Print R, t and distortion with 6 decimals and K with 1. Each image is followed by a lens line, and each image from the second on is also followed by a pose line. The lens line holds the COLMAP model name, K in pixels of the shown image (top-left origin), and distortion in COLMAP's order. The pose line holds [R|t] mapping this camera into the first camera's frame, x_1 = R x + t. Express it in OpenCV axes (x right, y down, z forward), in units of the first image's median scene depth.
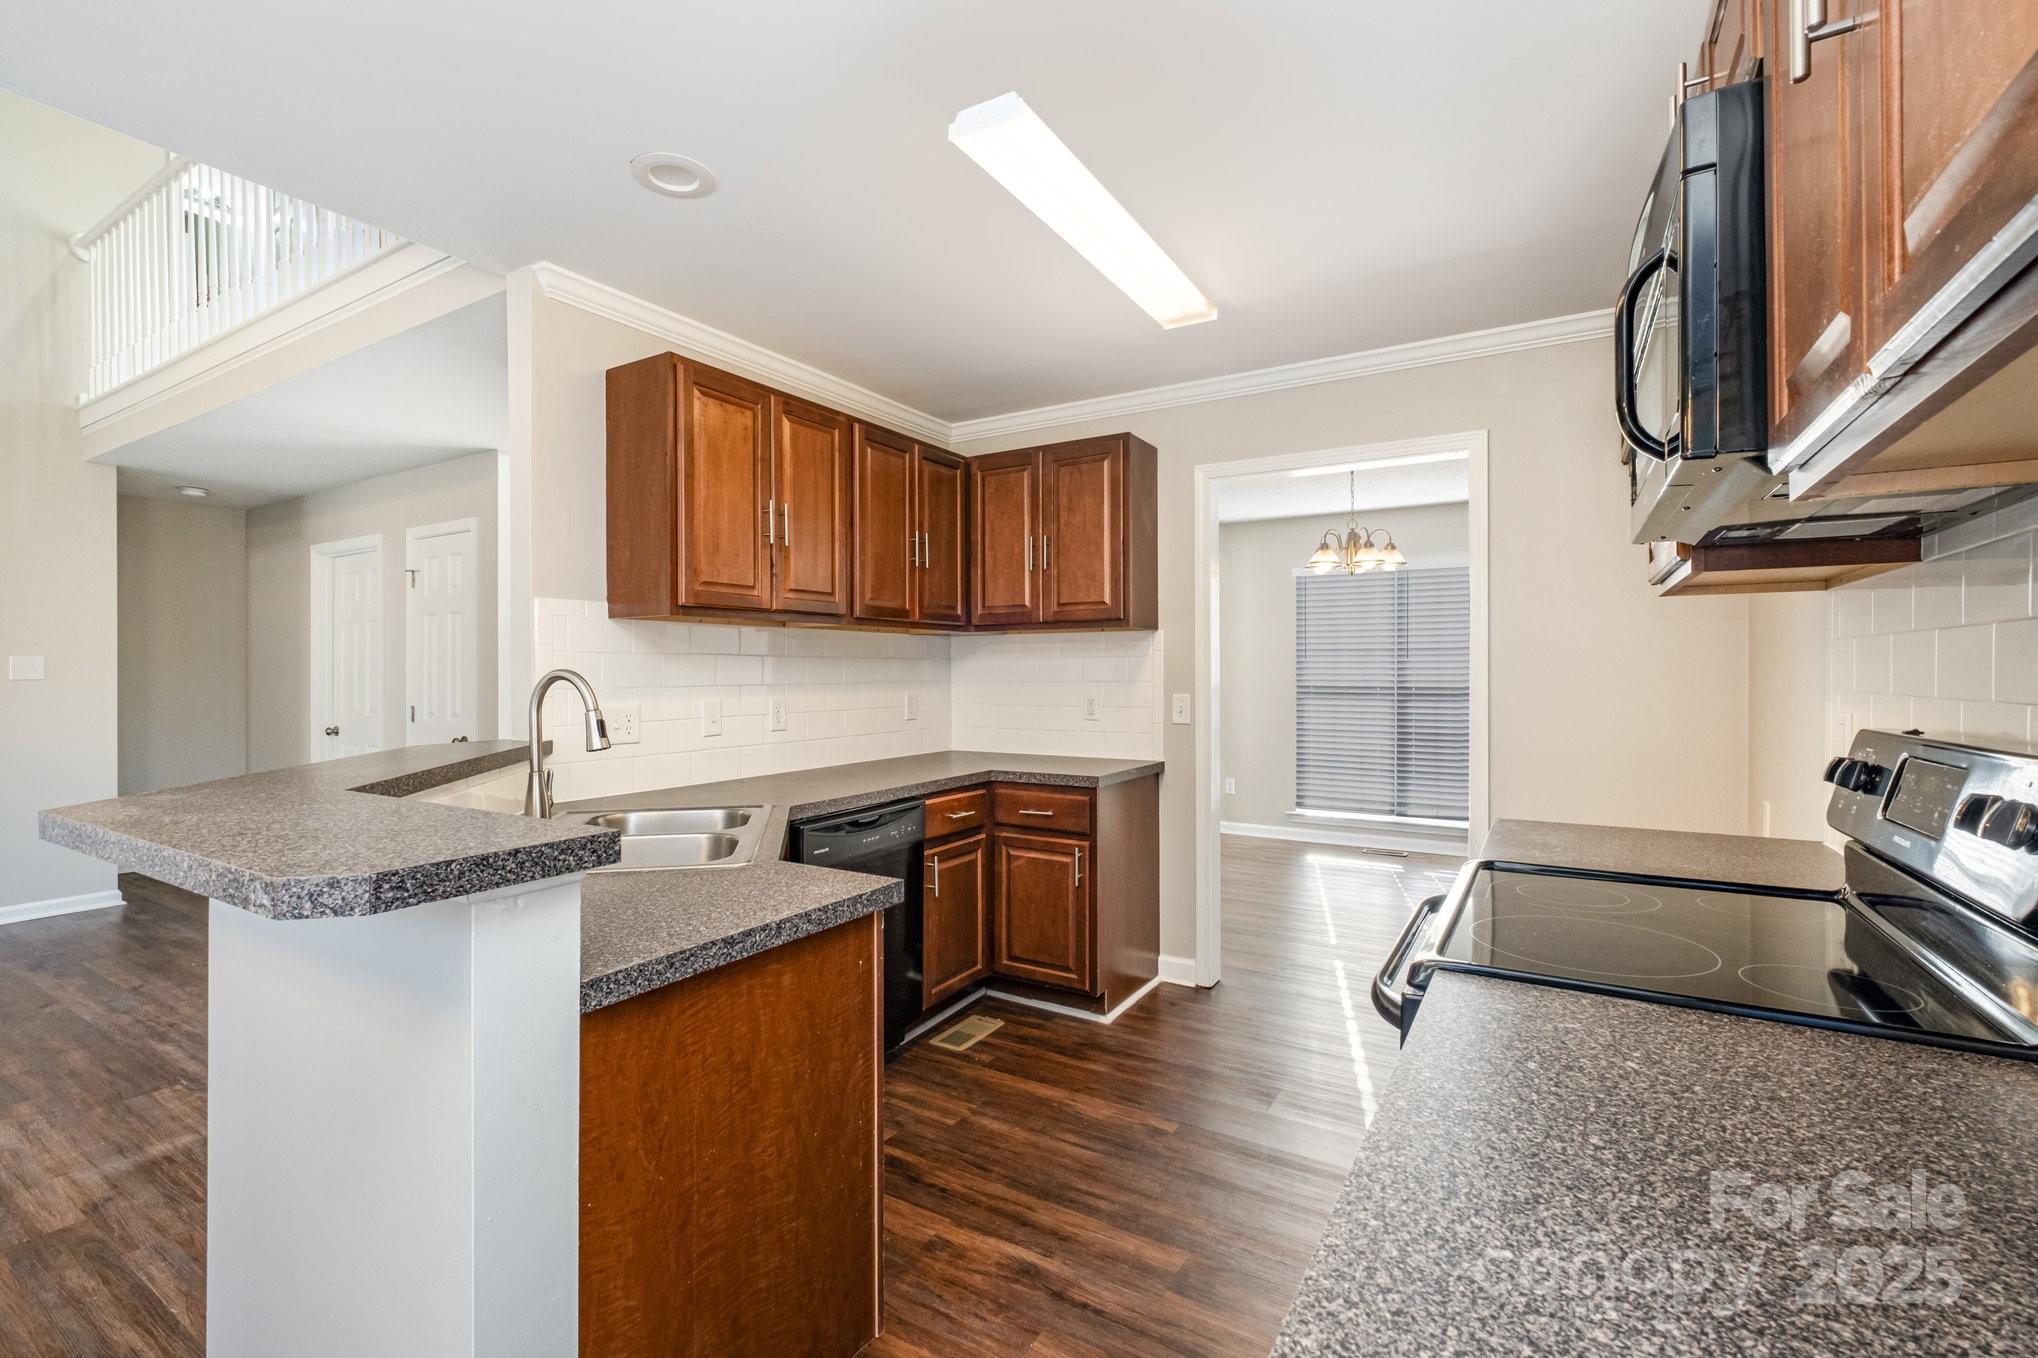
lens RADIAL K [[890.5, 0, 981.3], [0, 890.5, 666.5], [0, 0, 1]] dist [-0.007086, 0.000608]
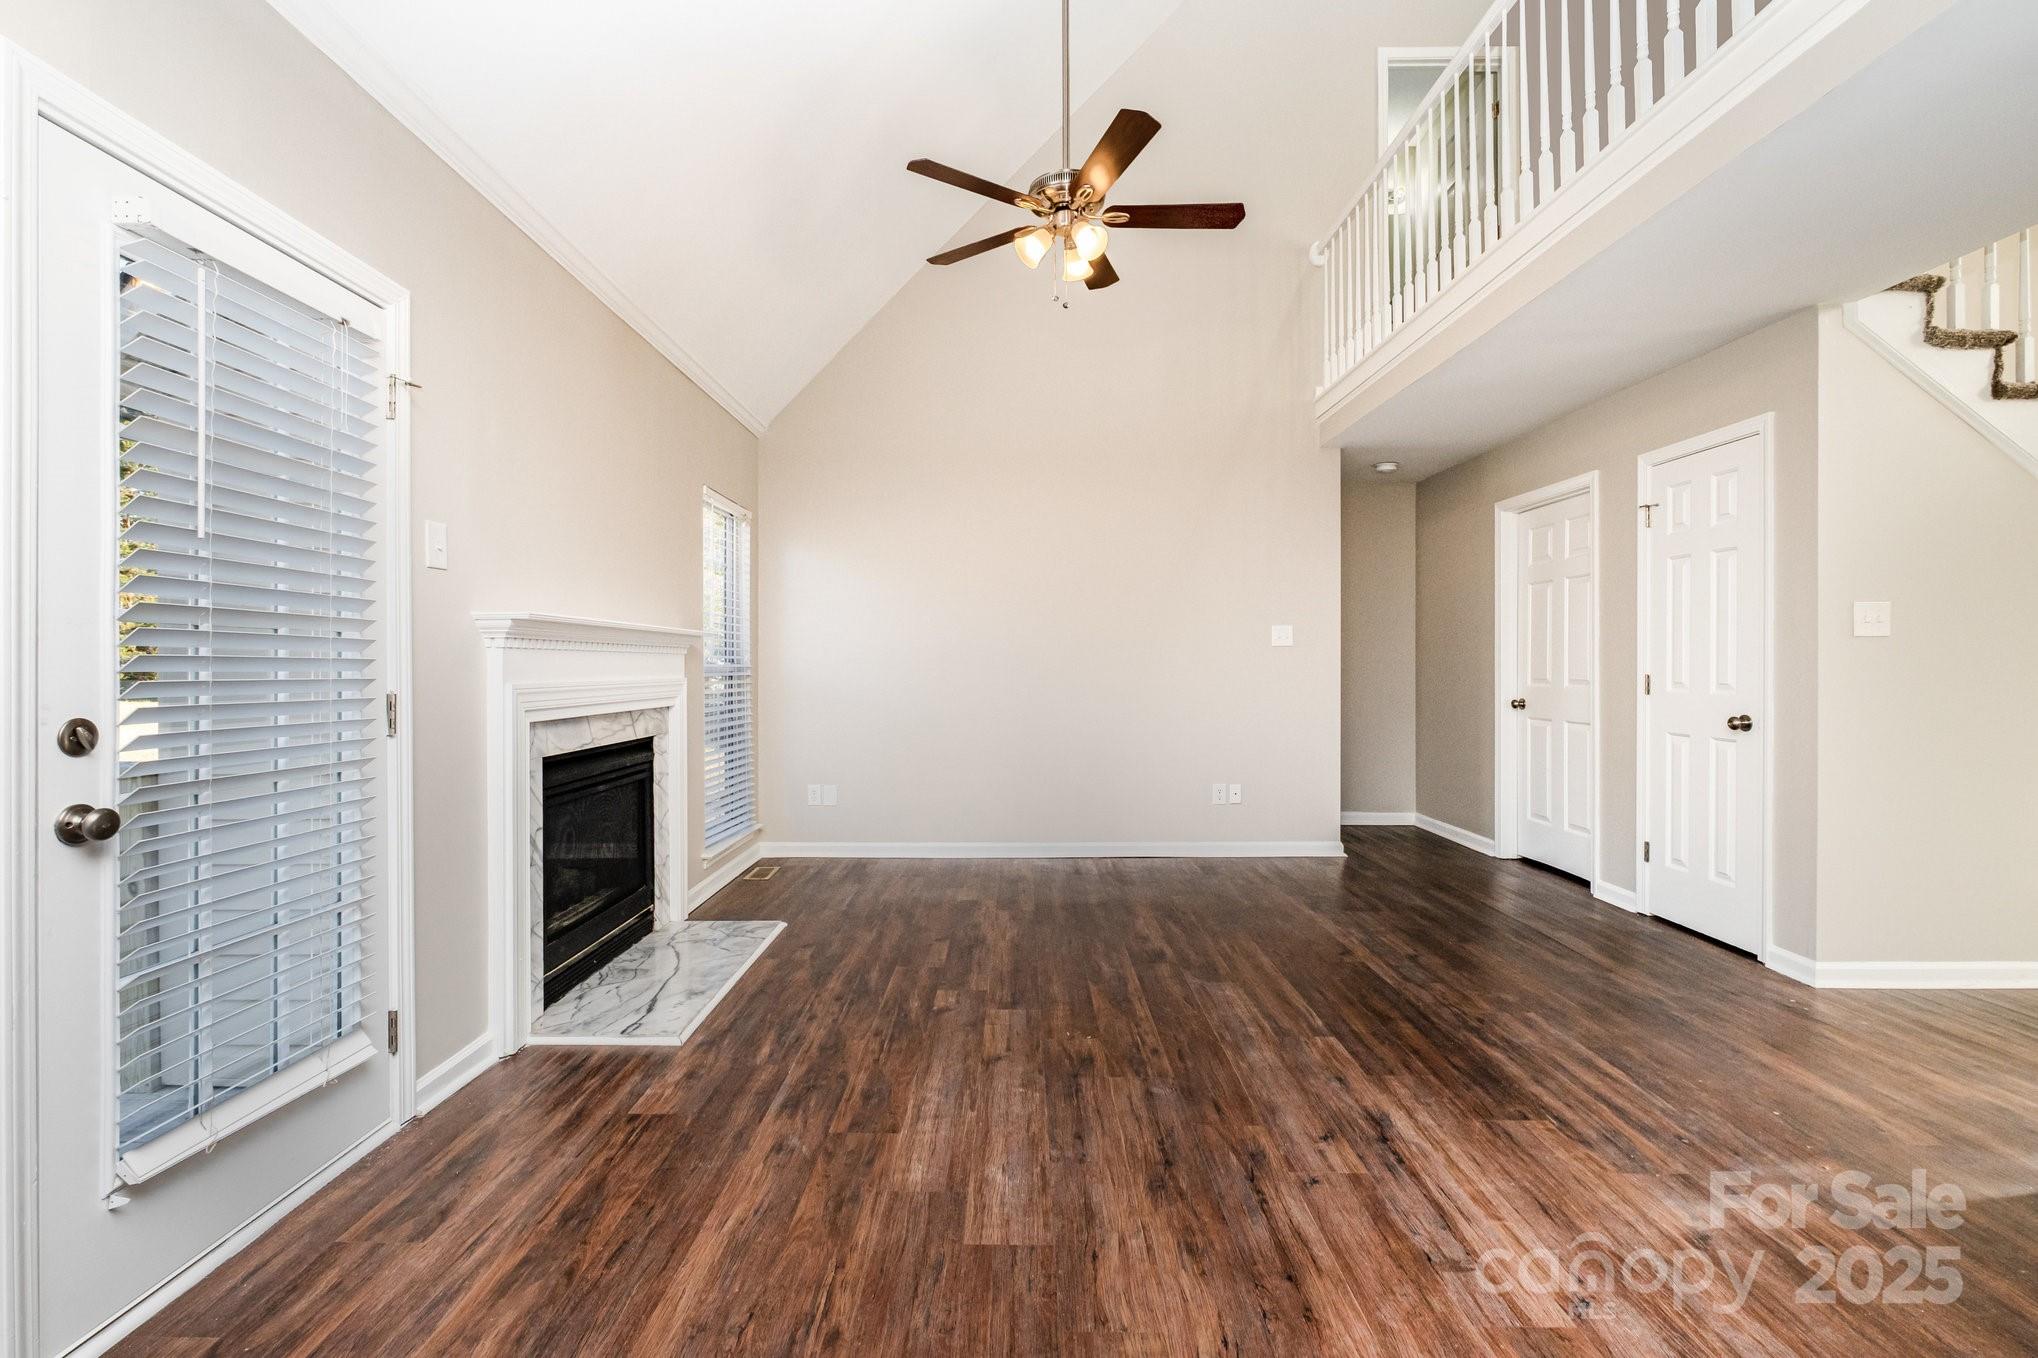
lens RADIAL K [[890.5, 0, 1008.4], [0, 890.5, 659.0], [0, 0, 1]] dist [-0.007086, 0.000608]
pose [[0.524263, -0.001973, -0.851554, -0.268397], [0.006732, 0.999976, 0.001828, 0.025576], [0.851530, -0.006691, 0.524264, 0.088791]]
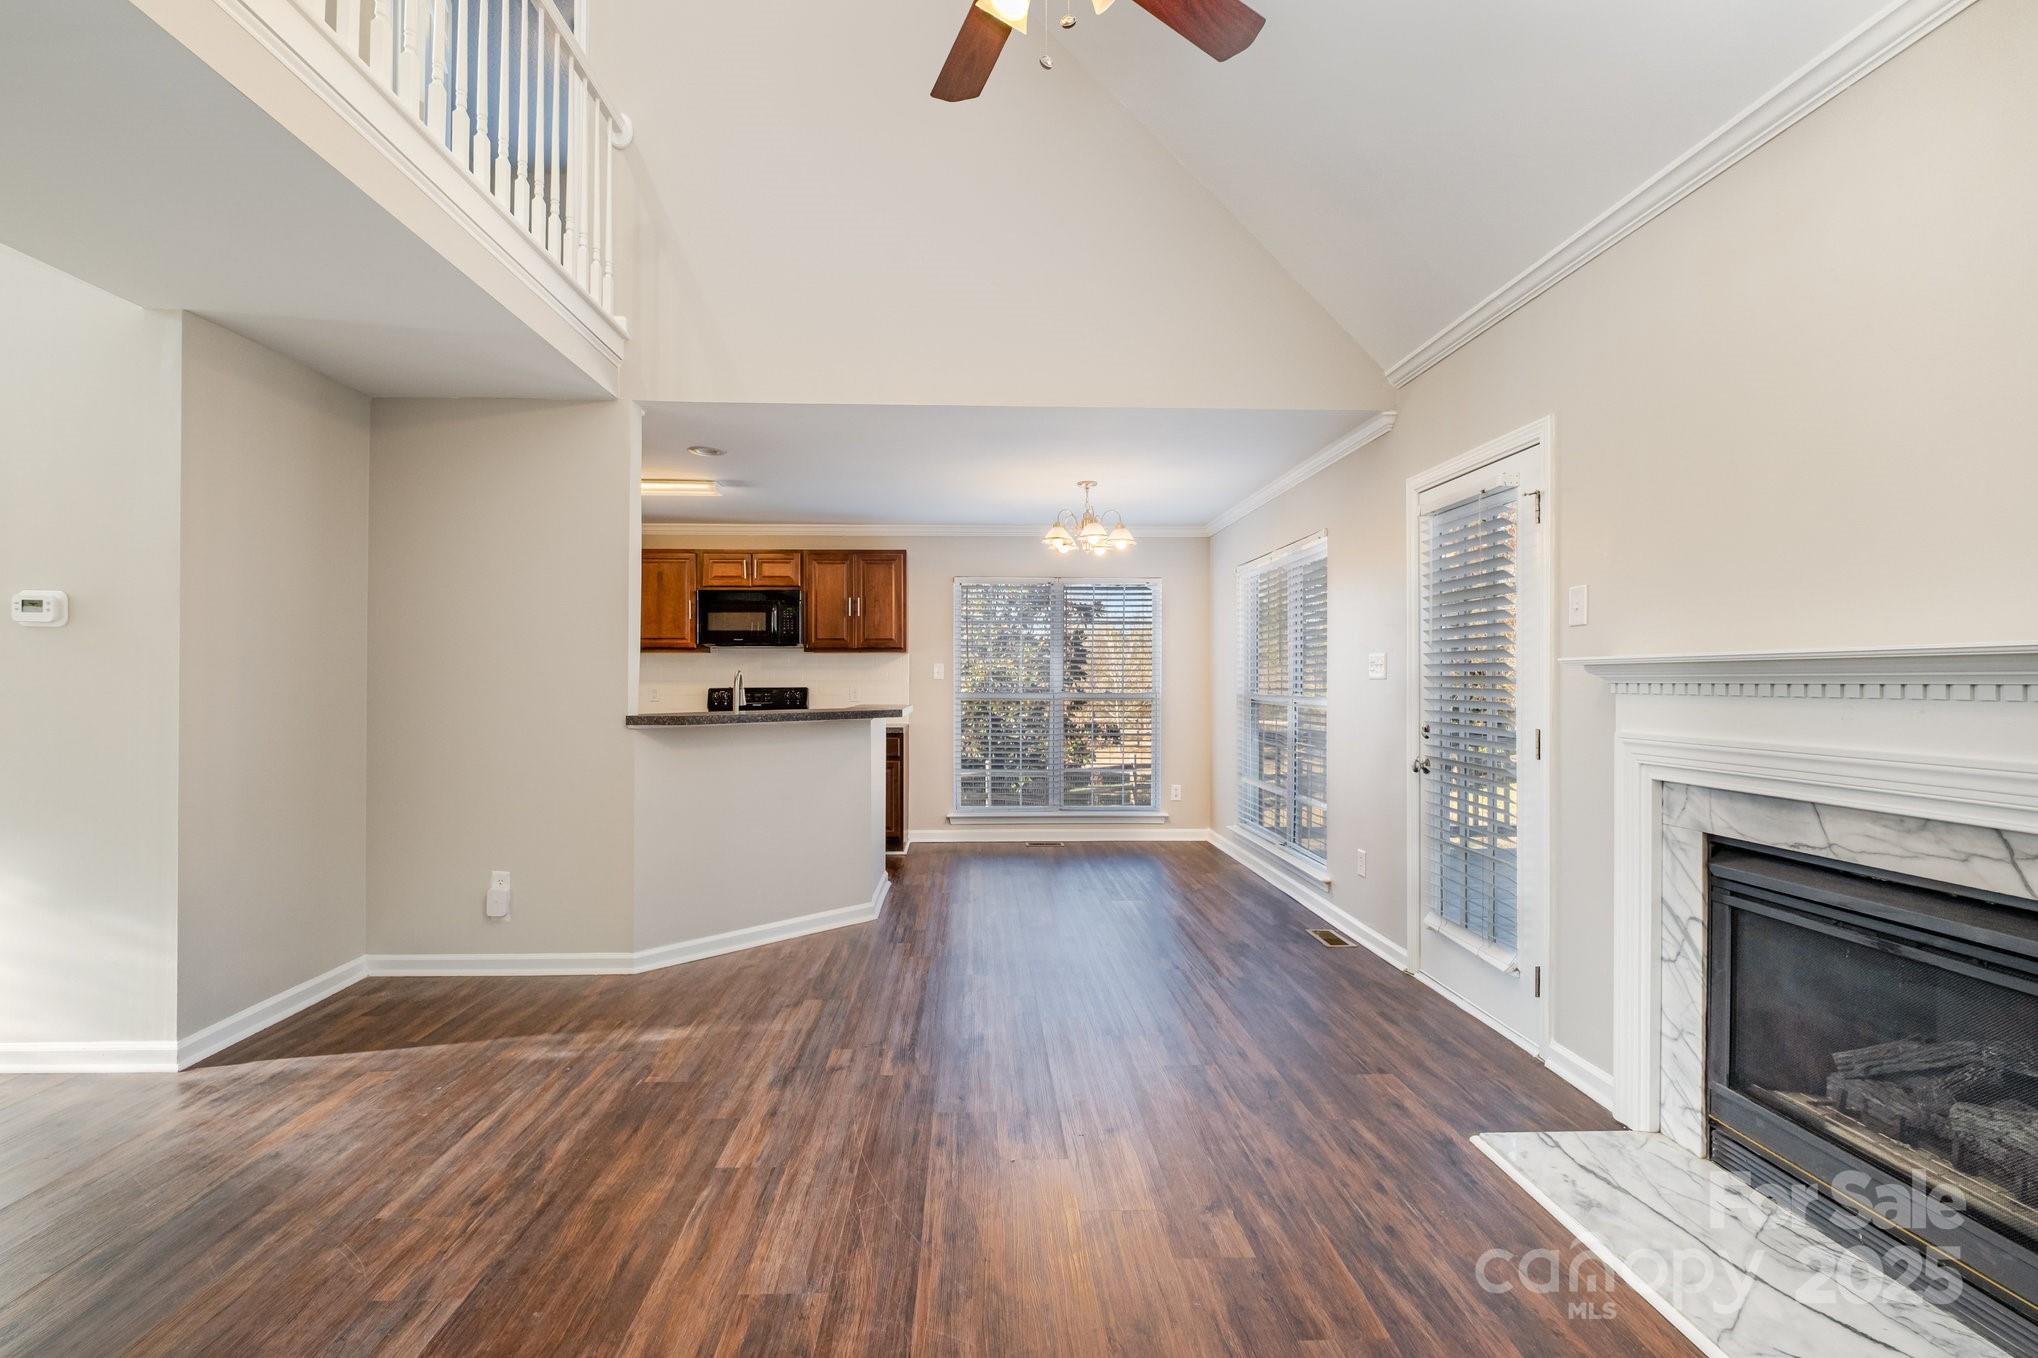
lens RADIAL K [[890.5, 0, 1013.5], [0, 890.5, 682.1], [0, 0, 1]] dist [-0.007086, 0.000608]
pose [[-0.574430, 0.002676, 0.818549, -1.109736], [-0.005731, 0.999957, -0.007290, 0.016663], [-0.818534, -0.008879, -0.574390, 0.699599]]
